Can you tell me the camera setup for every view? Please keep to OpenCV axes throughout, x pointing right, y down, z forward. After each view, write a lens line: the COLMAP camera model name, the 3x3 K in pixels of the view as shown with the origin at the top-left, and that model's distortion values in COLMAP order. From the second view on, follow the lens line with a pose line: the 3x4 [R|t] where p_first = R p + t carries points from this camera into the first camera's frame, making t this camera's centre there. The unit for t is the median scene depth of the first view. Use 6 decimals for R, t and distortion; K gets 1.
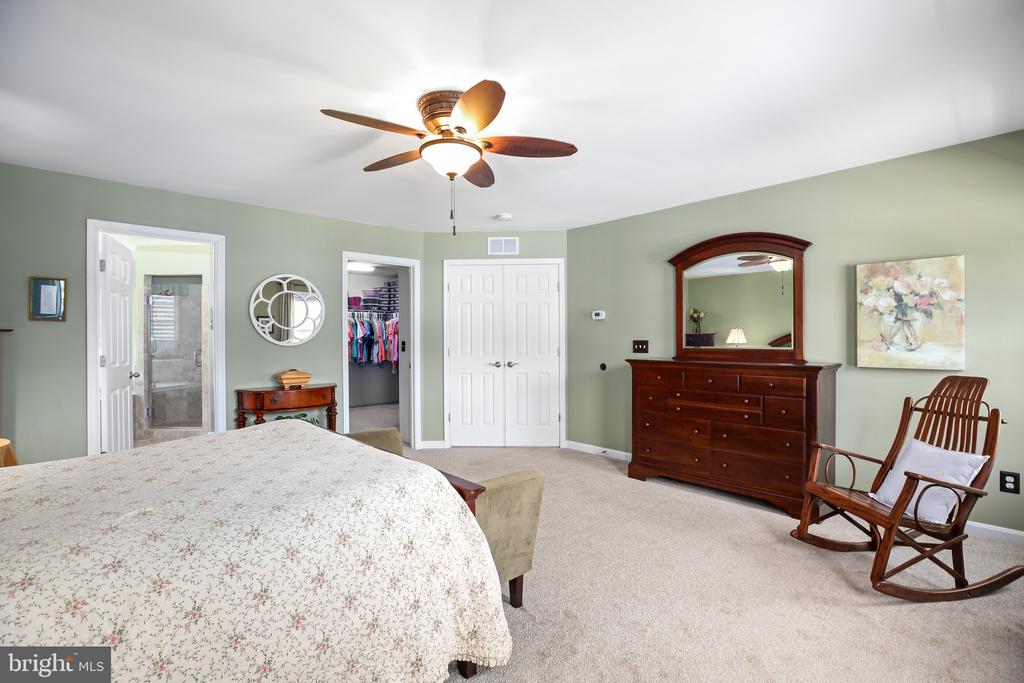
lens RADIAL K [[465.3, 0, 515.3], [0, 465.3, 336.9], [0, 0, 1]] dist [-0.002449, -0.000155]
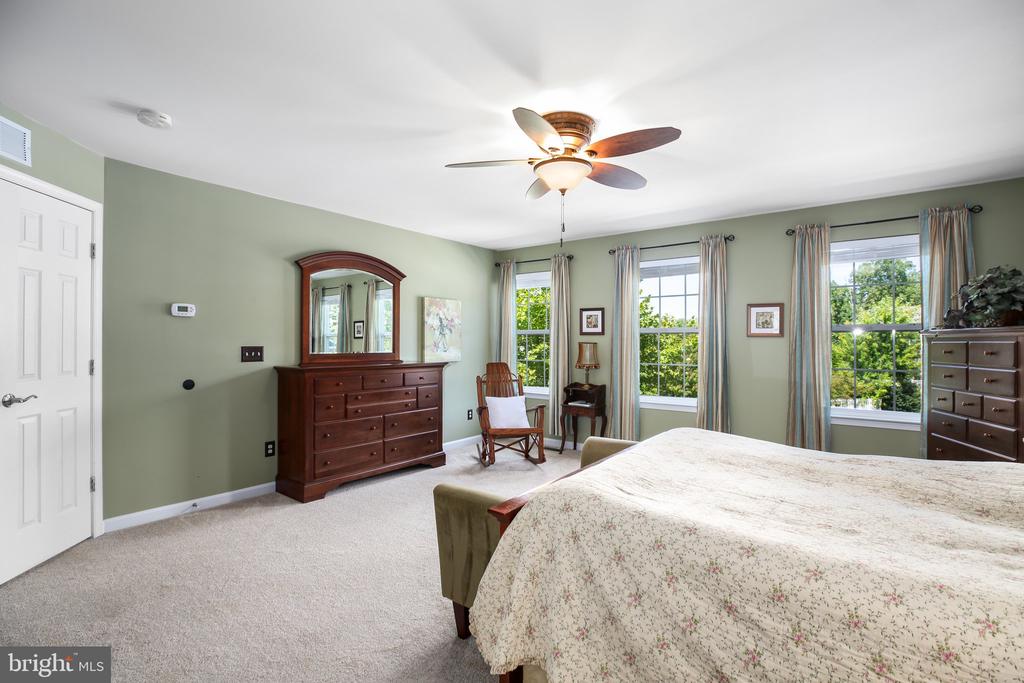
lens RADIAL K [[465.3, 0, 514.8], [0, 465.3, 346.3], [0, 0, 1]] dist [-0.002449, -0.000155]
pose [[-0.129072, 0.001536, 0.991634, -0.666199], [-0.000039, 0.999999, -0.001554, 0.009272], [-0.991635, -0.000240, -0.129072, 0.714793]]
